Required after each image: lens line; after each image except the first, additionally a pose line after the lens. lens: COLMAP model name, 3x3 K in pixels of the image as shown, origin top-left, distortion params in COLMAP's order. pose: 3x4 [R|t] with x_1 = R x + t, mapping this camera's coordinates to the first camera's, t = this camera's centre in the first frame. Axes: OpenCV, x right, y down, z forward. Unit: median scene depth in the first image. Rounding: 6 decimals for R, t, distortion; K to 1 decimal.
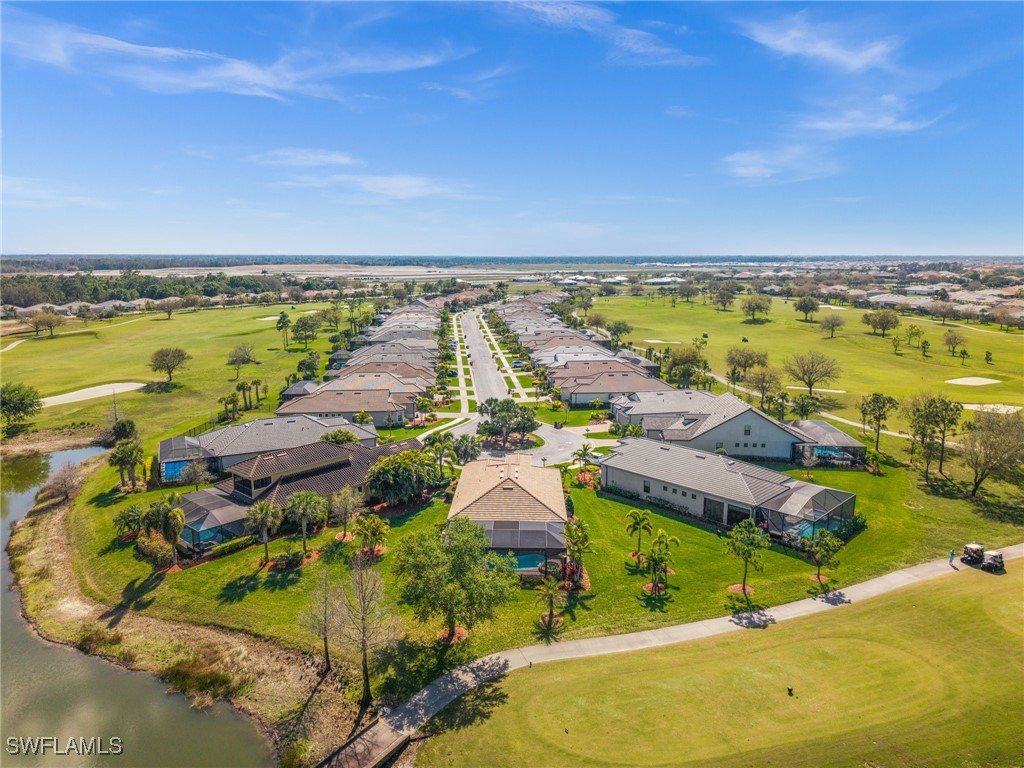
lens RADIAL K [[685.9, 0, 503.4], [0, 685.9, 393.9], [0, 0, 1]] dist [0.015315, -0.006580]
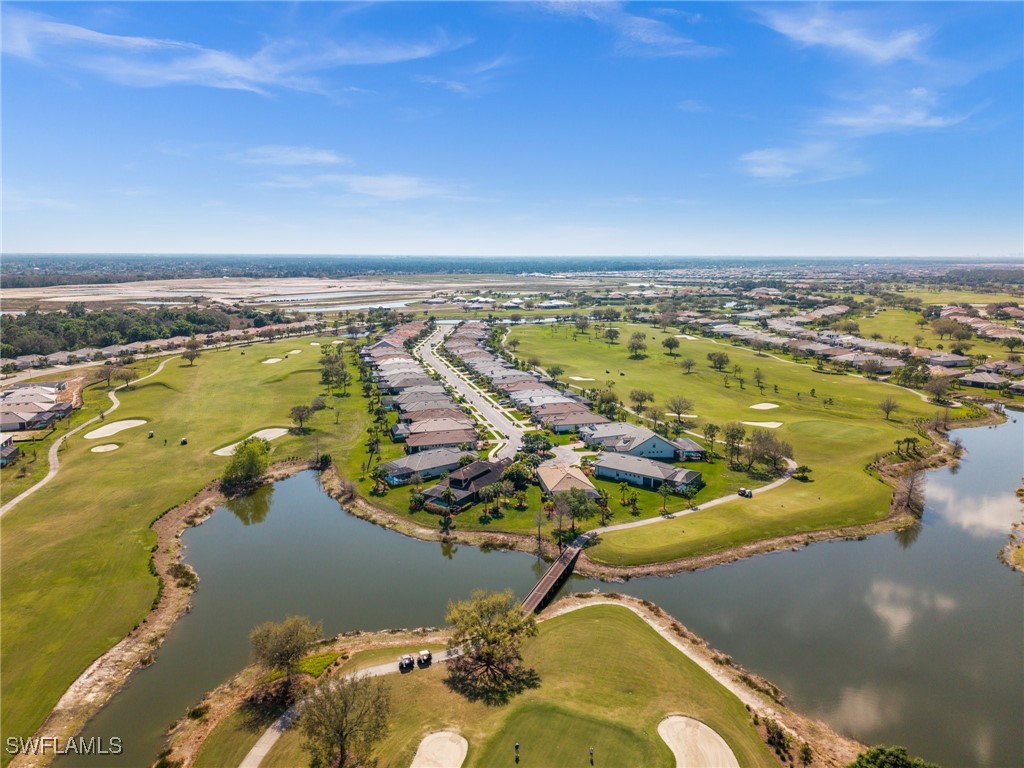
lens RADIAL K [[685.9, 0, 514.3], [0, 685.9, 377.5], [0, 0, 1]] dist [0.015315, -0.006580]
pose [[0.980333, -0.026937, 0.195504, -0.473157], [0.031352, 0.999318, -0.019523, -0.126749], [-0.194845, 0.025268, 0.980509, -0.987869]]
